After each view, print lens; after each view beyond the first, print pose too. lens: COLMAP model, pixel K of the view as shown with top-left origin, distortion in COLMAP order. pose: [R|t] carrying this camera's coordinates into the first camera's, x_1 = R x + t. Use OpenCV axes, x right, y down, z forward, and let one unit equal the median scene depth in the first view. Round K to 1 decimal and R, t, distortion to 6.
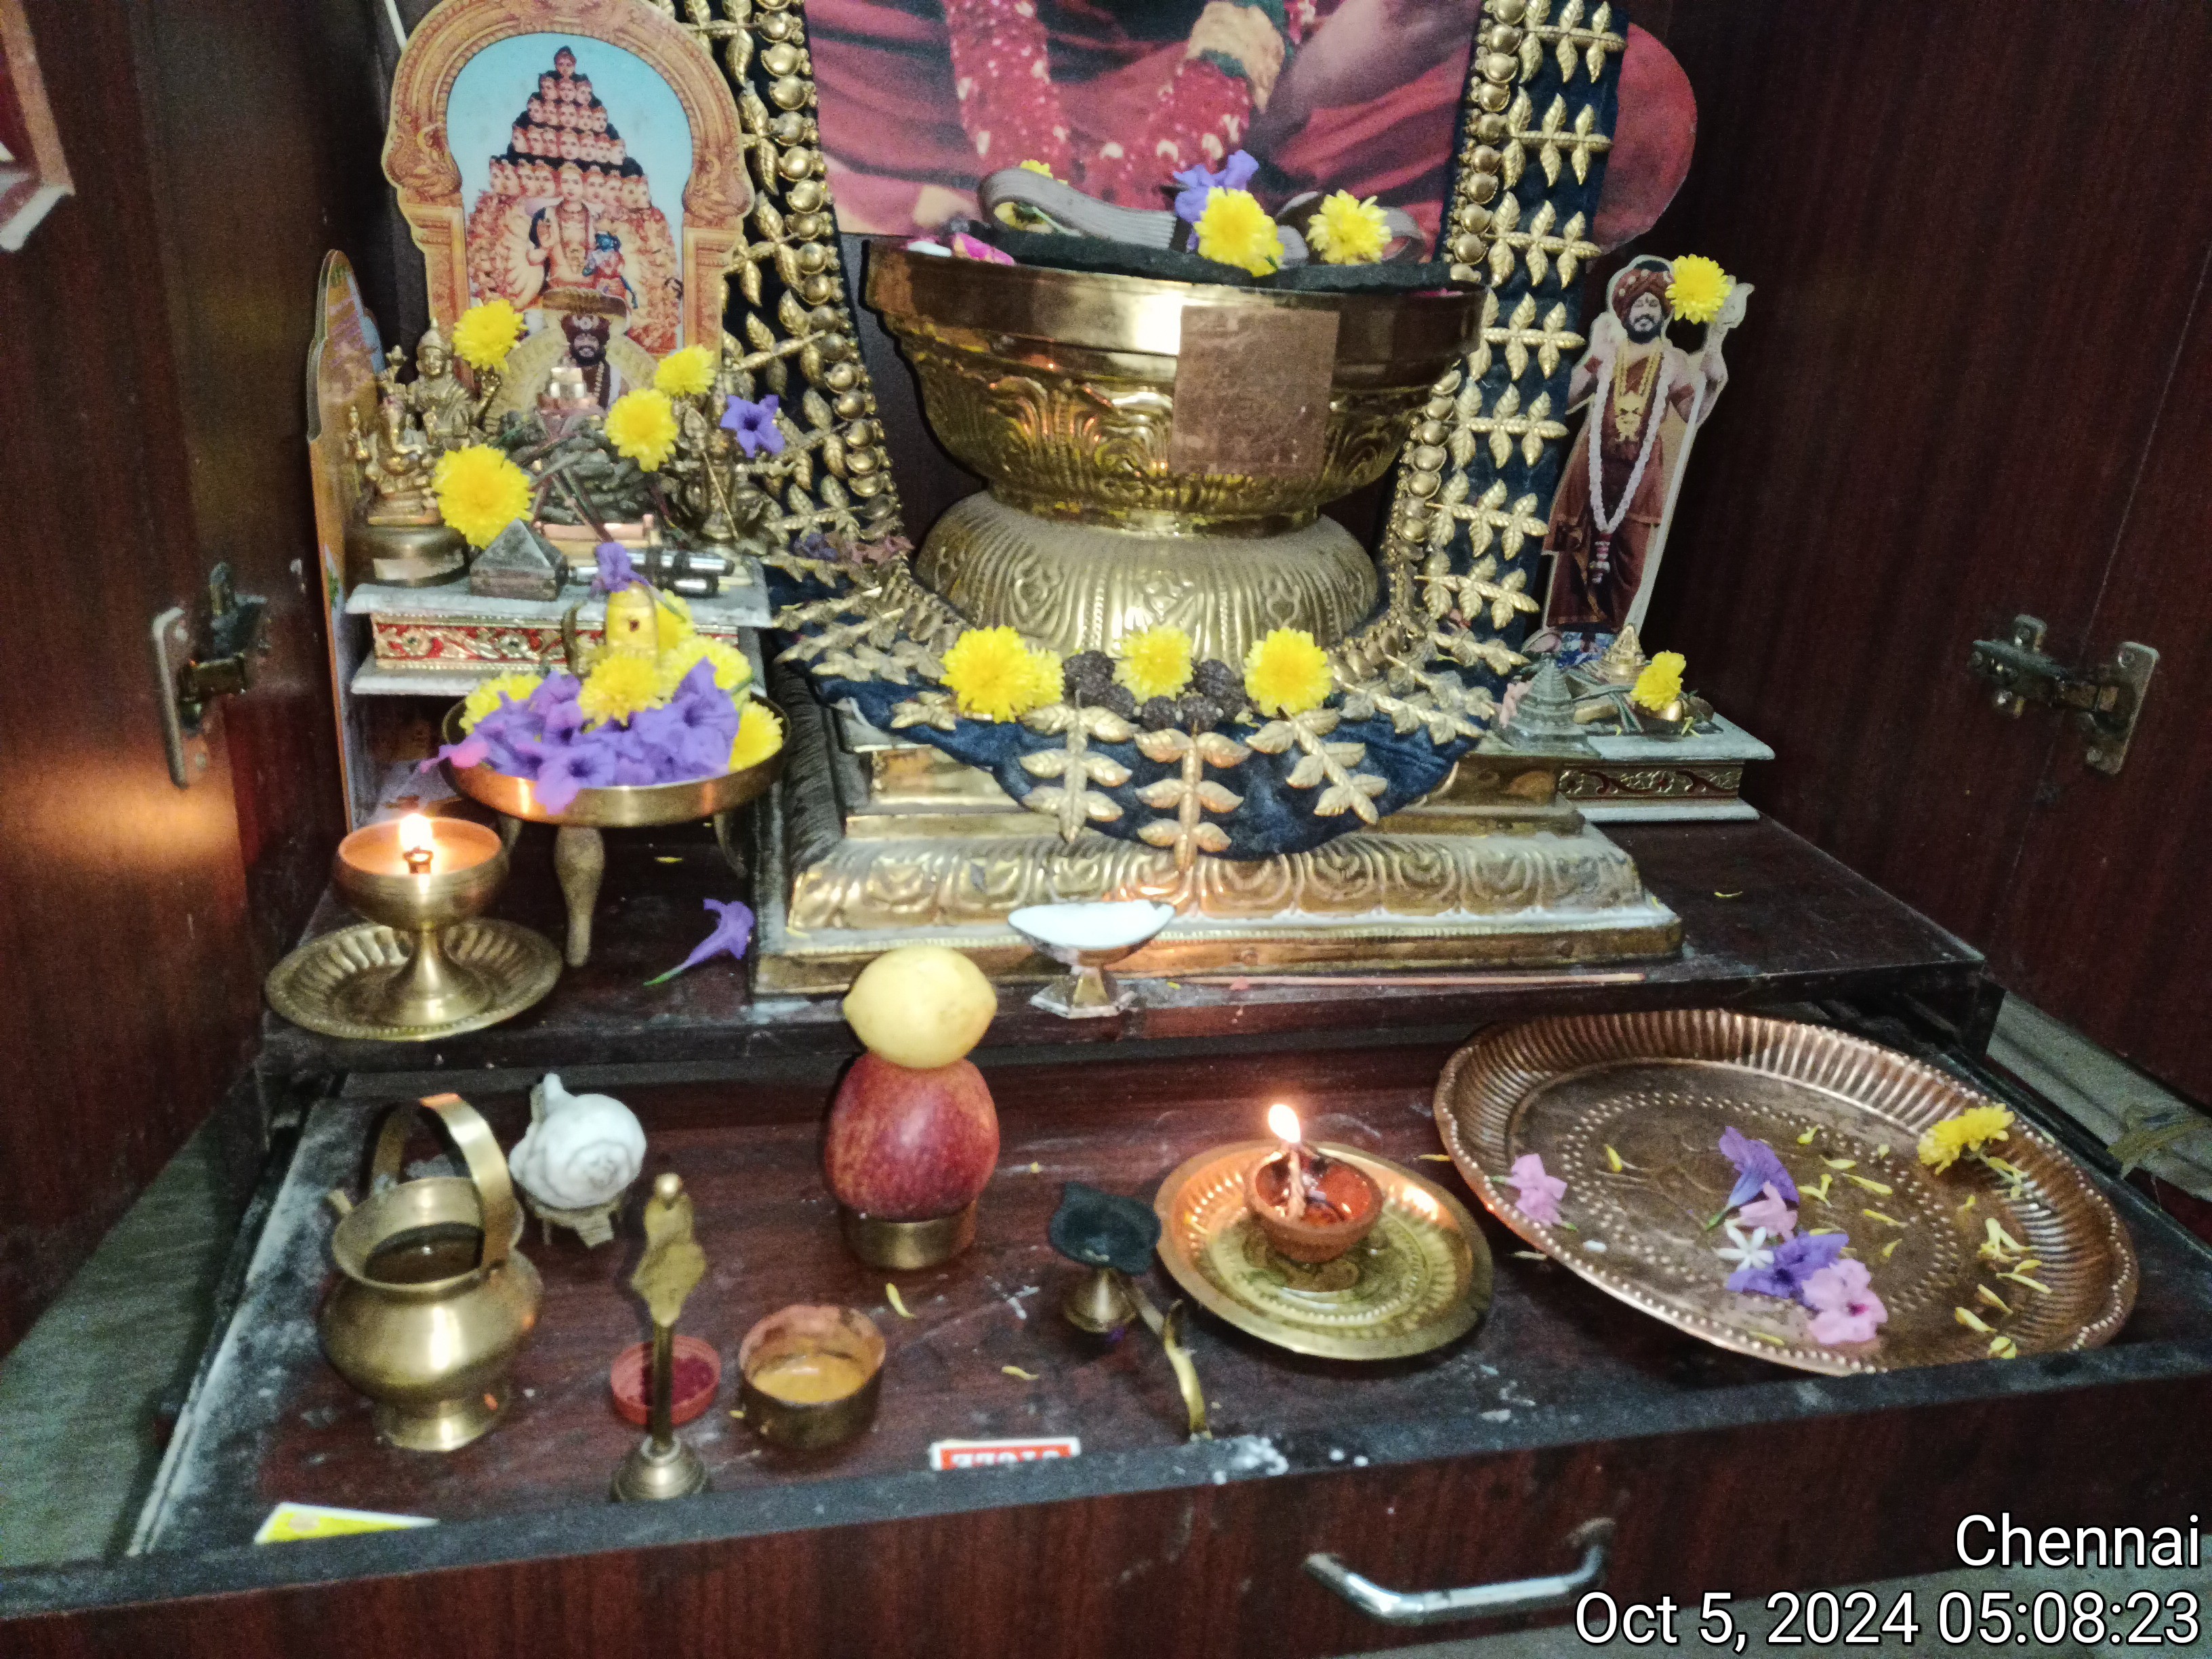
lens RADIAL K [[1614.0, 0, 1107.5], [0, 1614.0, 842.2], [0, 0, 1]] dist [0.122561, -0.220841]
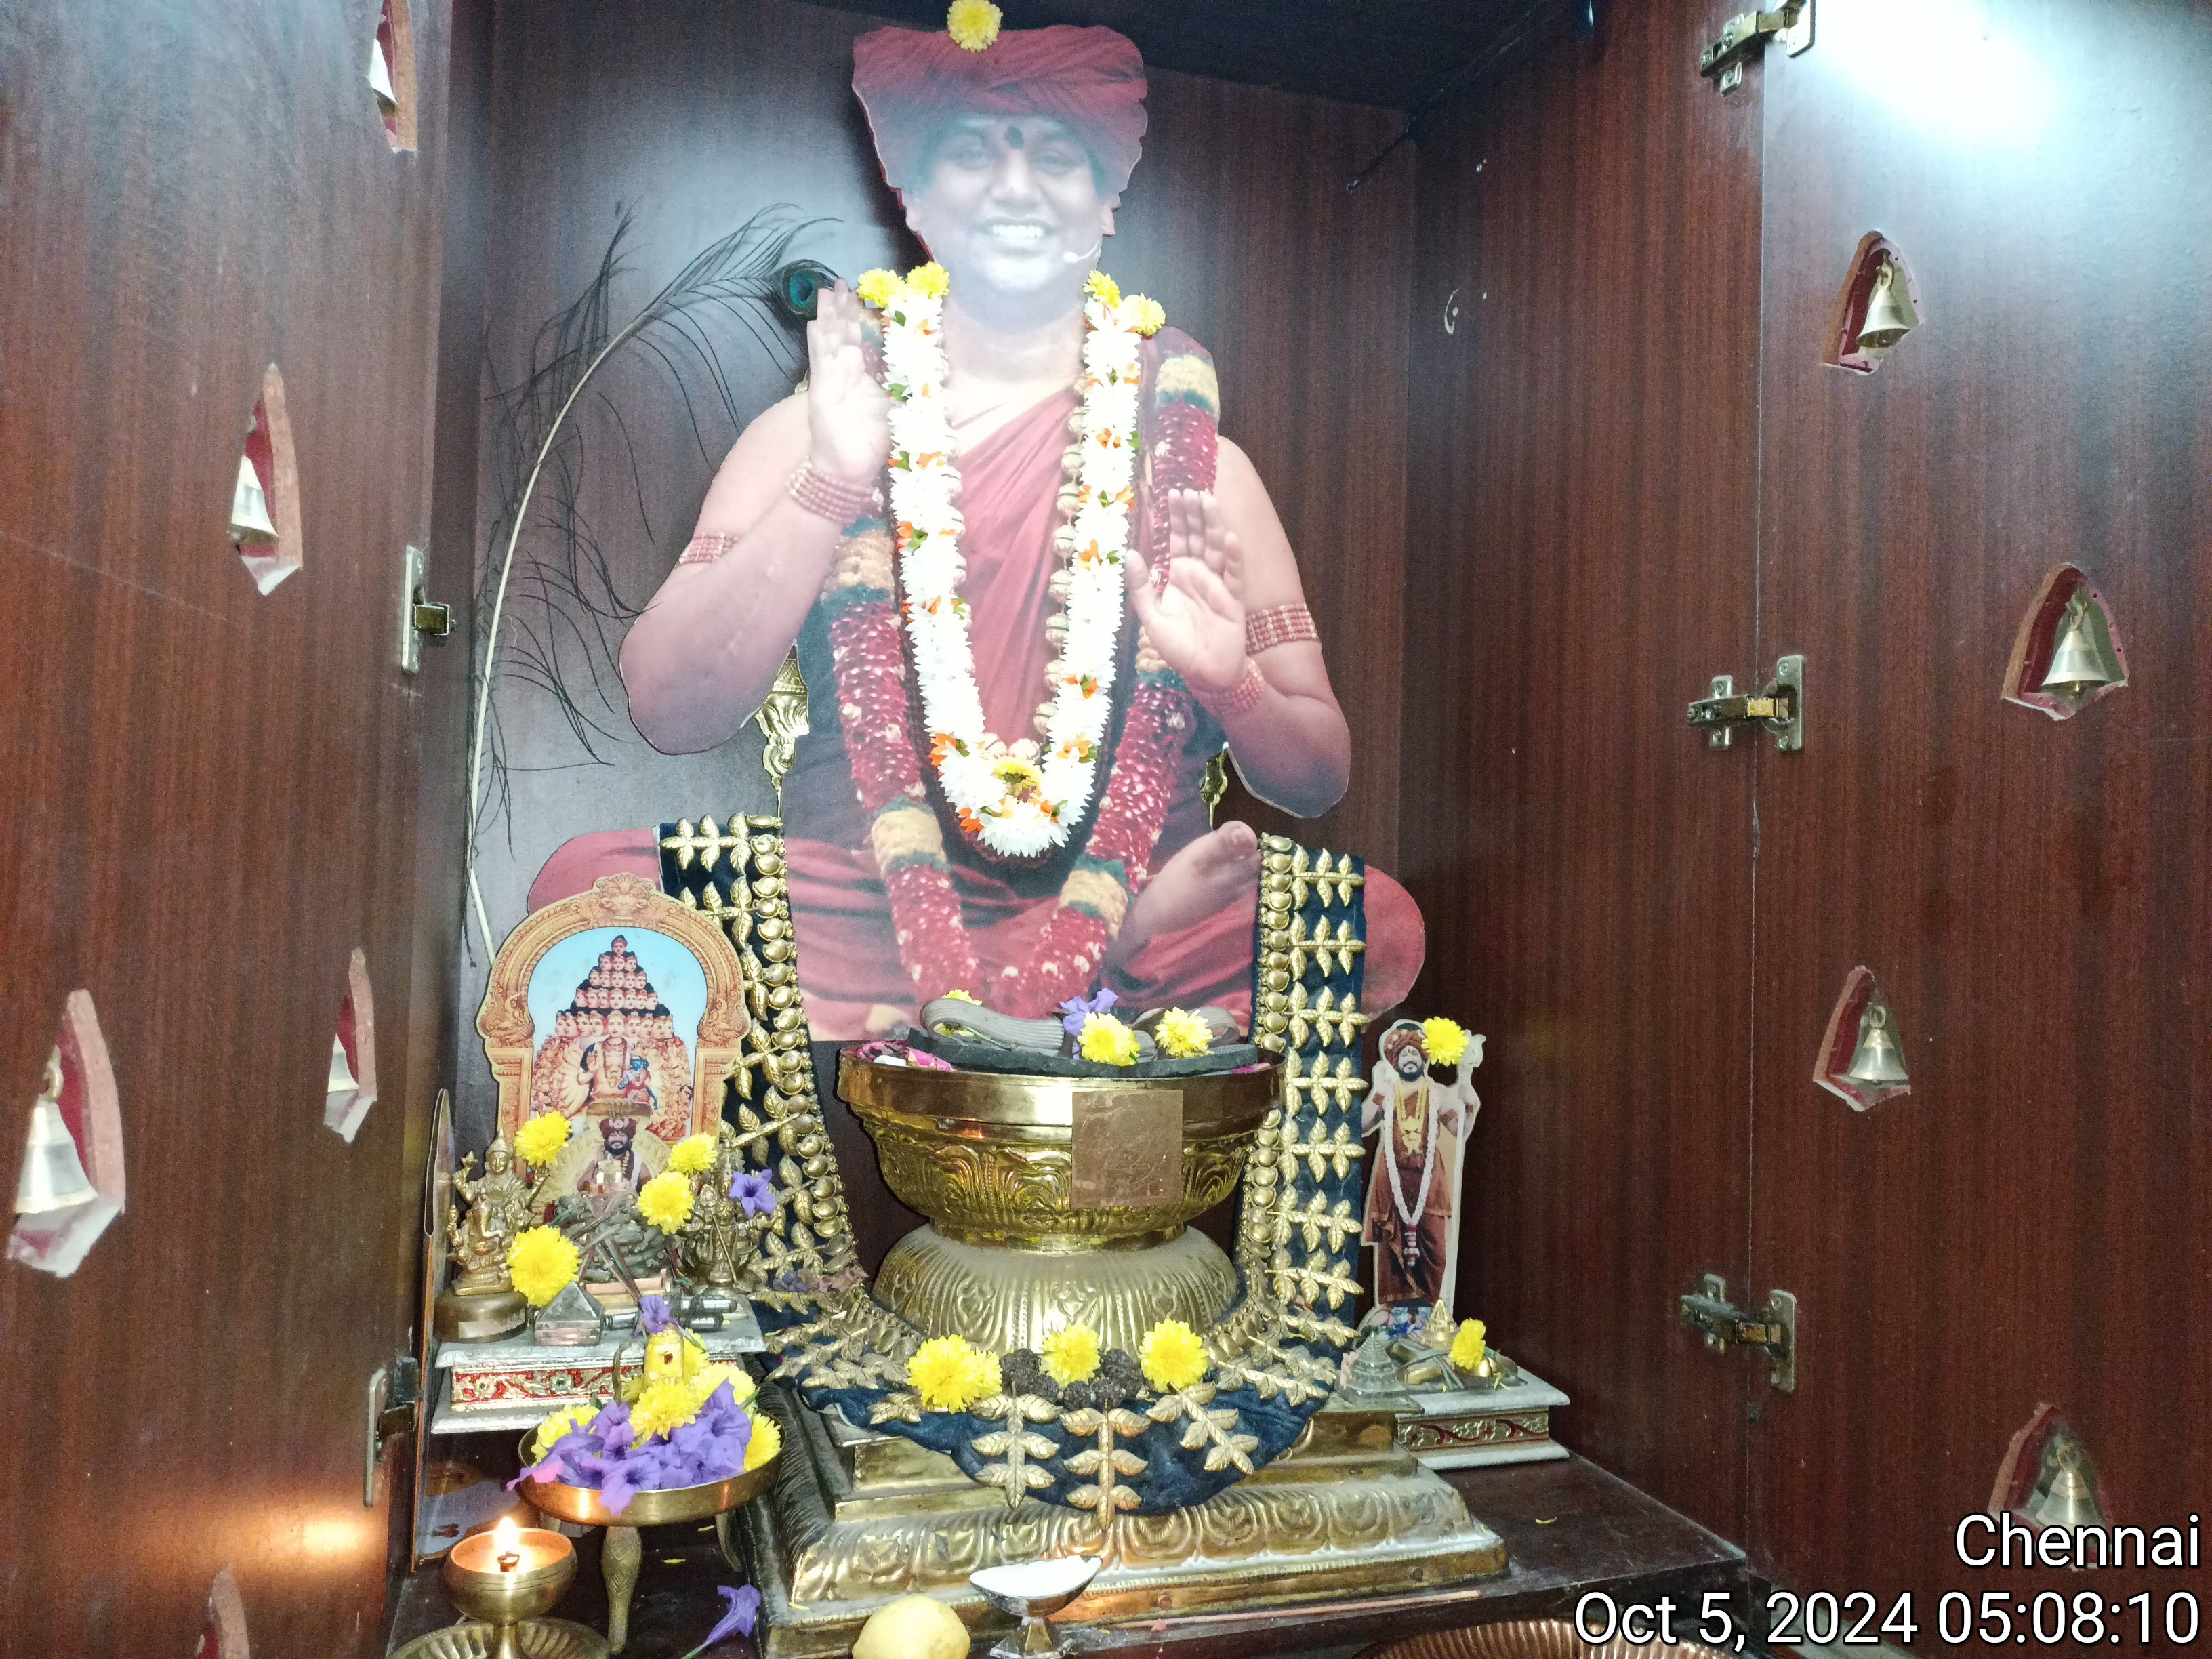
lens RADIAL K [[1631.4, 0, 1106.4], [0, 1631.4, 836.5], [0, 0, 1]] dist [0.120348, -0.245756]
pose [[0.995171, -0.049321, 0.084864, -0.030079], [0.079677, 0.910845, -0.404985, 0.042343], [-0.057323, 0.409791, 0.910376, -0.333829]]
